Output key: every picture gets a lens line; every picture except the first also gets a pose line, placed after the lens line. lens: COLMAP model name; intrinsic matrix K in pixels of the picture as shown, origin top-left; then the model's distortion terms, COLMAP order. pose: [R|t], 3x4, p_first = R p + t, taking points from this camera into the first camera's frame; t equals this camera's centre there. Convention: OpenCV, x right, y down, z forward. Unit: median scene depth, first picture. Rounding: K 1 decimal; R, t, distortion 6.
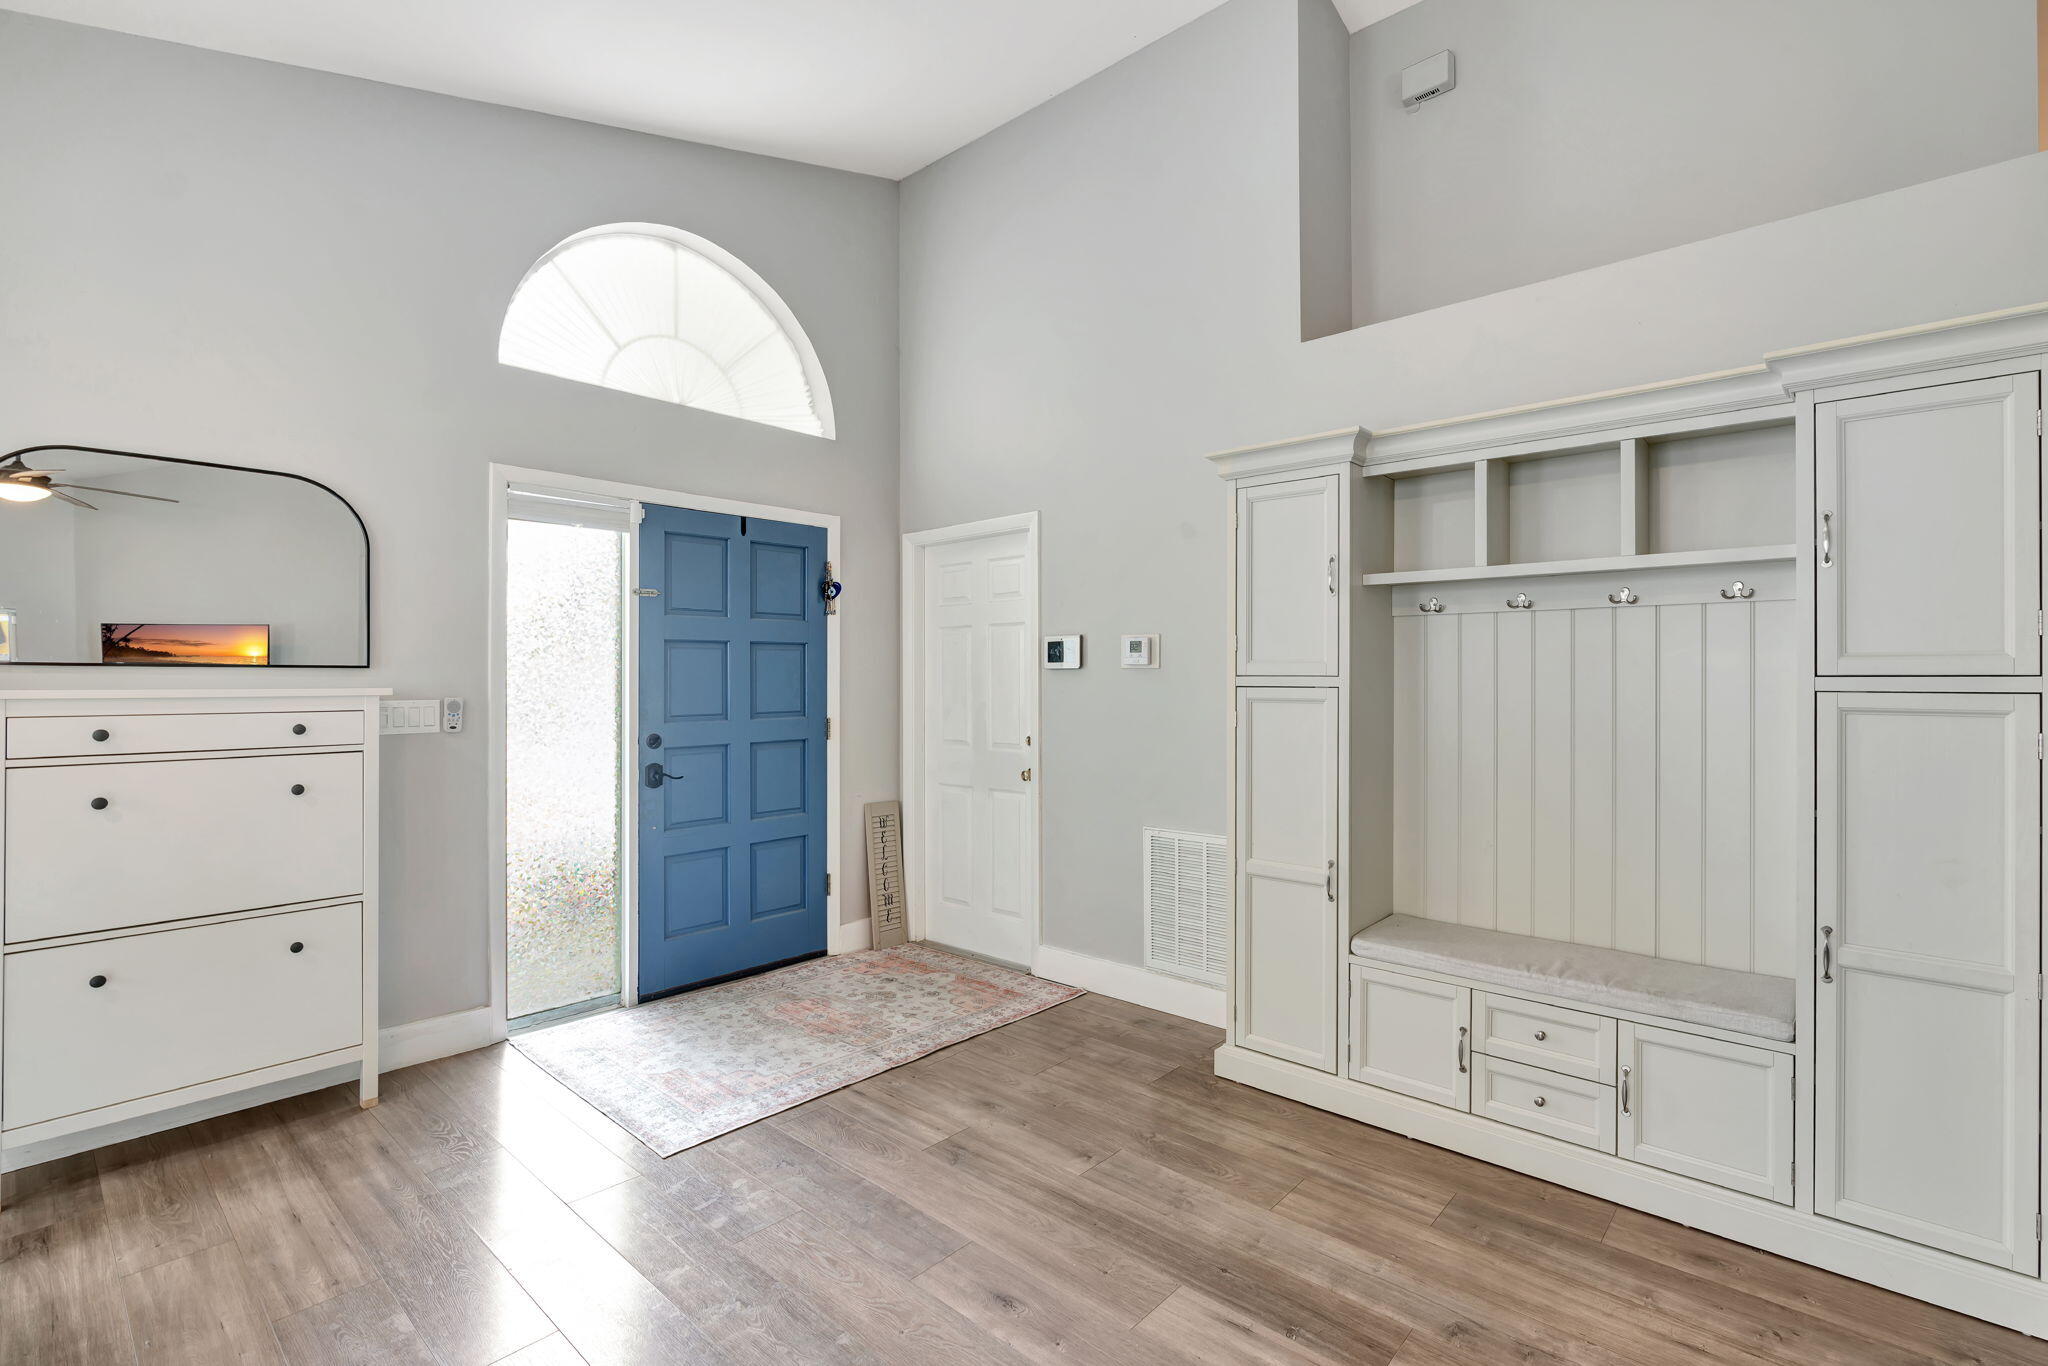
lens RADIAL K [[929.6, 0, 1026.6], [0, 929.6, 679.6], [0, 0, 1]] dist [-0.022618, 0.006336]
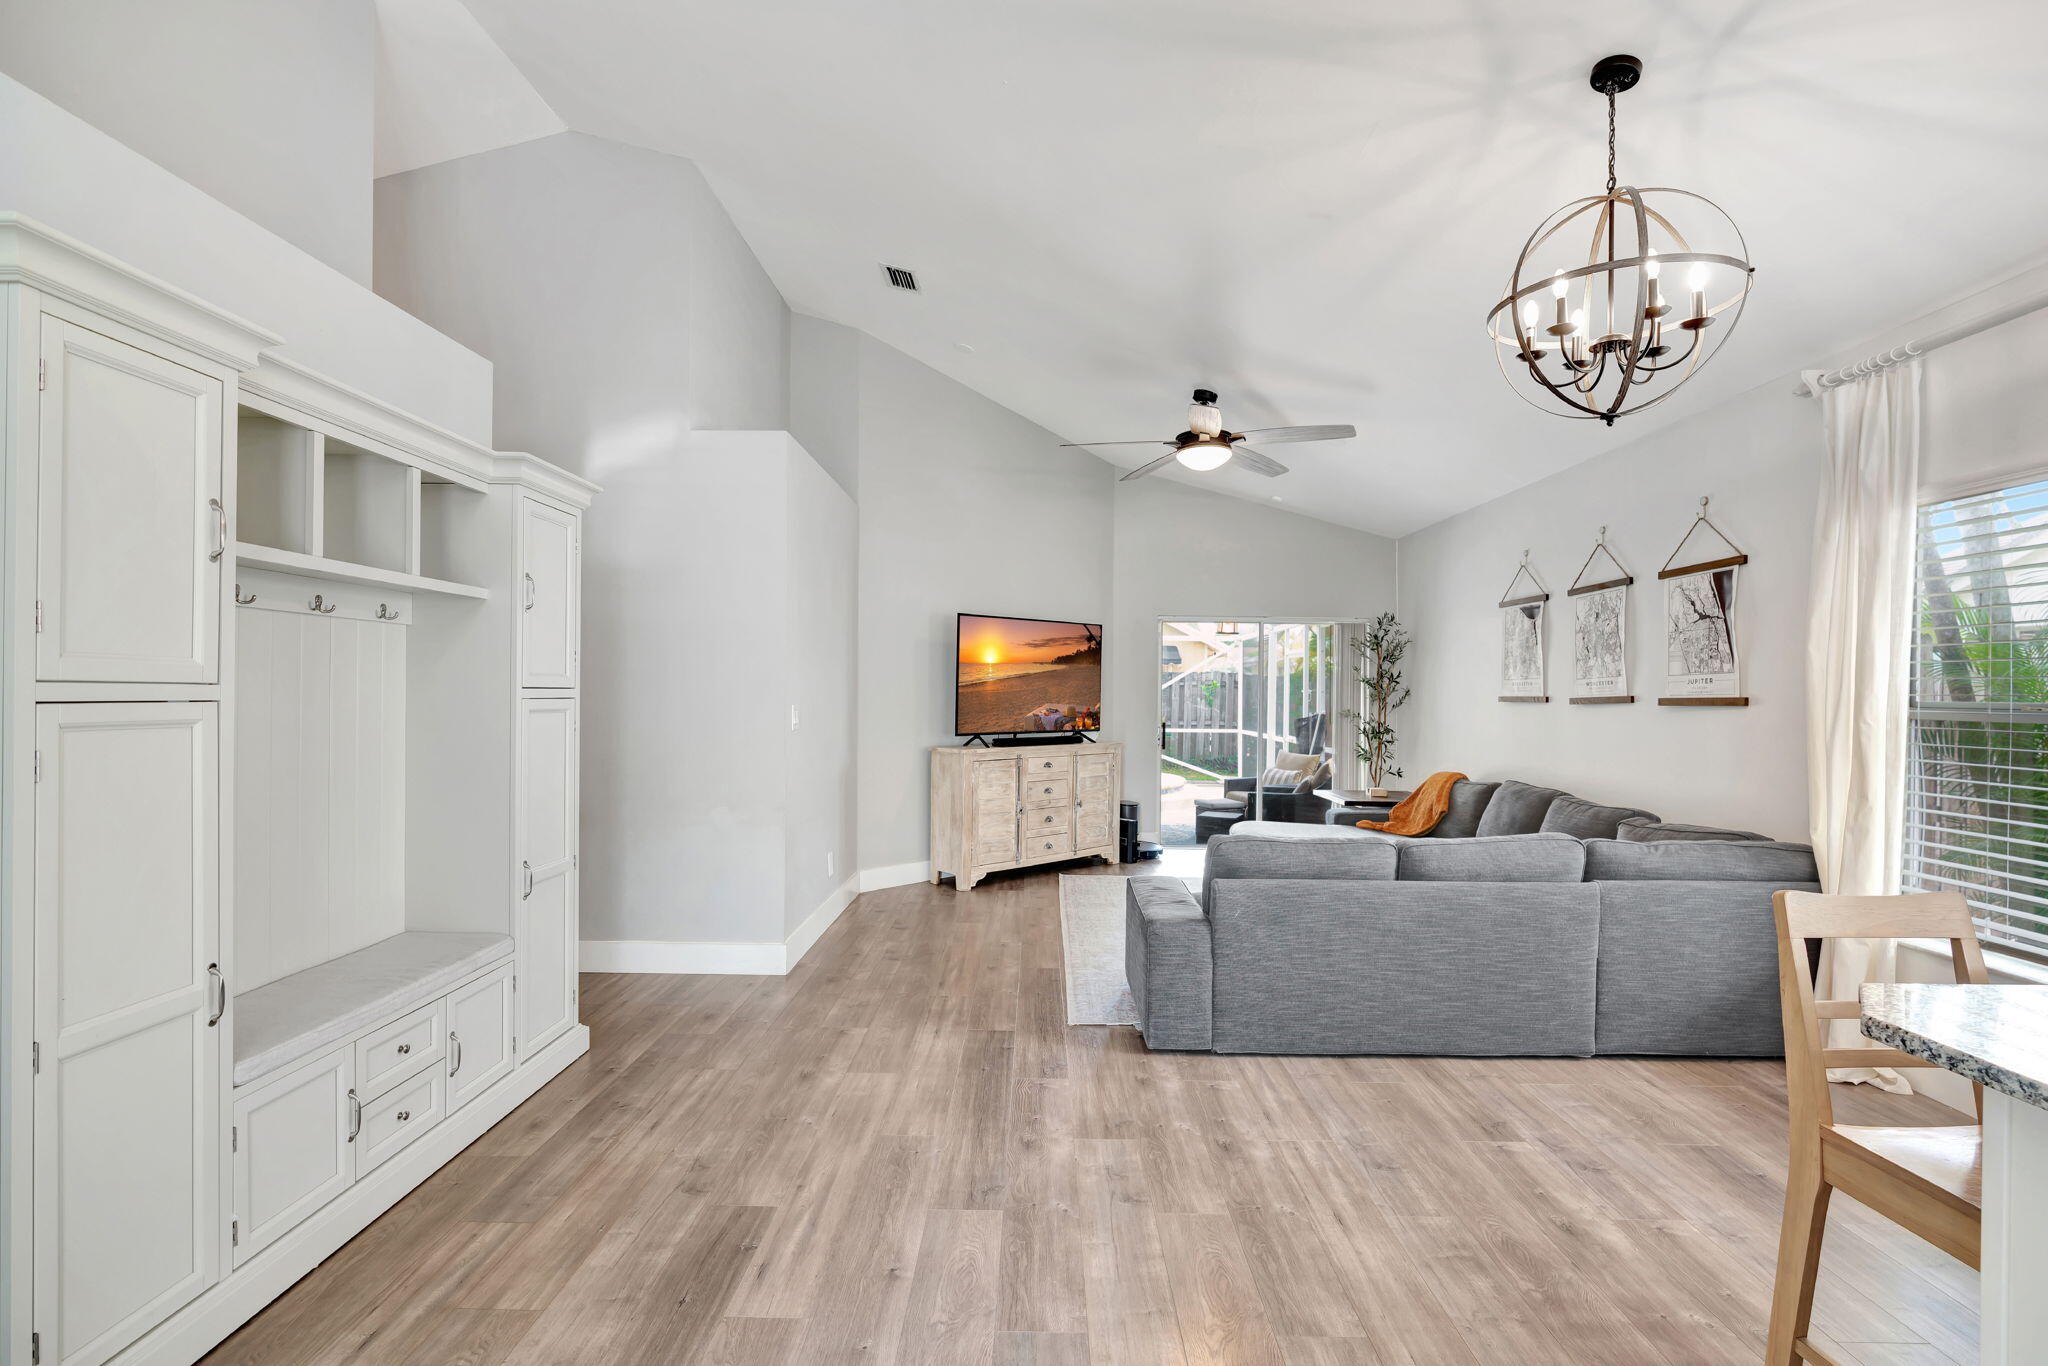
lens RADIAL K [[929.6, 0, 1040.7], [0, 929.6, 694.1], [0, 0, 1]] dist [-0.022618, 0.006336]
pose [[-0.669456, -0.005595, 0.742831, -0.414530], [-0.007024, 0.999975, 0.001202, -0.000920], [-0.742818, -0.004413, -0.669478, 0.755200]]
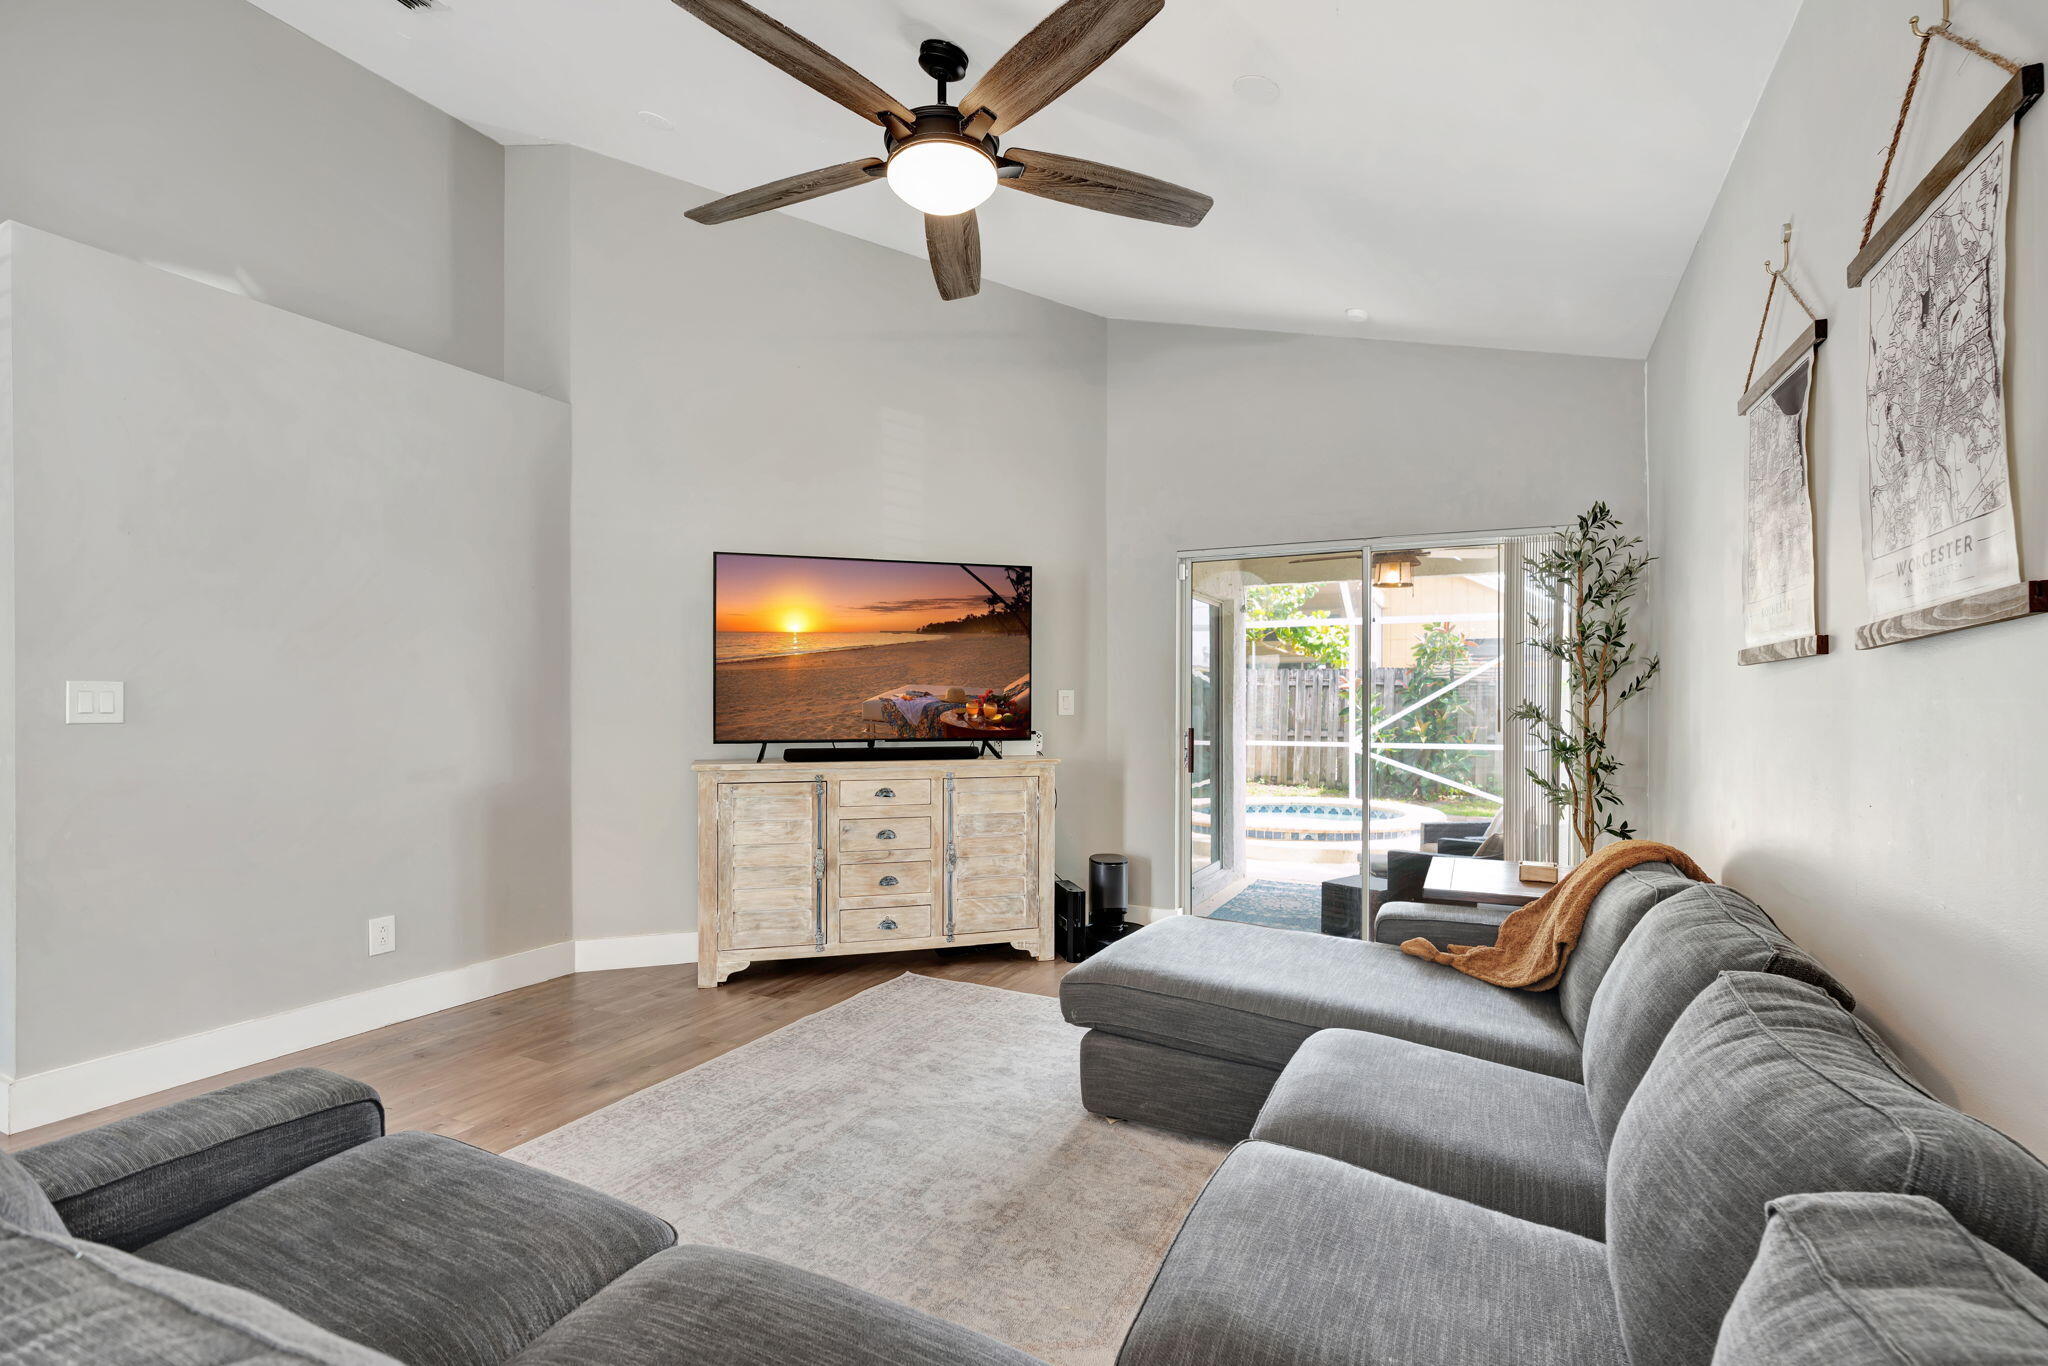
lens RADIAL K [[929.6, 0, 1052.6], [0, 929.6, 710.8], [0, 0, 1]] dist [-0.022618, 0.006336]
pose [[-0.275820, -0.005607, 0.961193, -0.201169], [-0.001708, 0.999984, 0.005343, 0.035412], [-0.961208, -0.000168, -0.275826, -0.334969]]
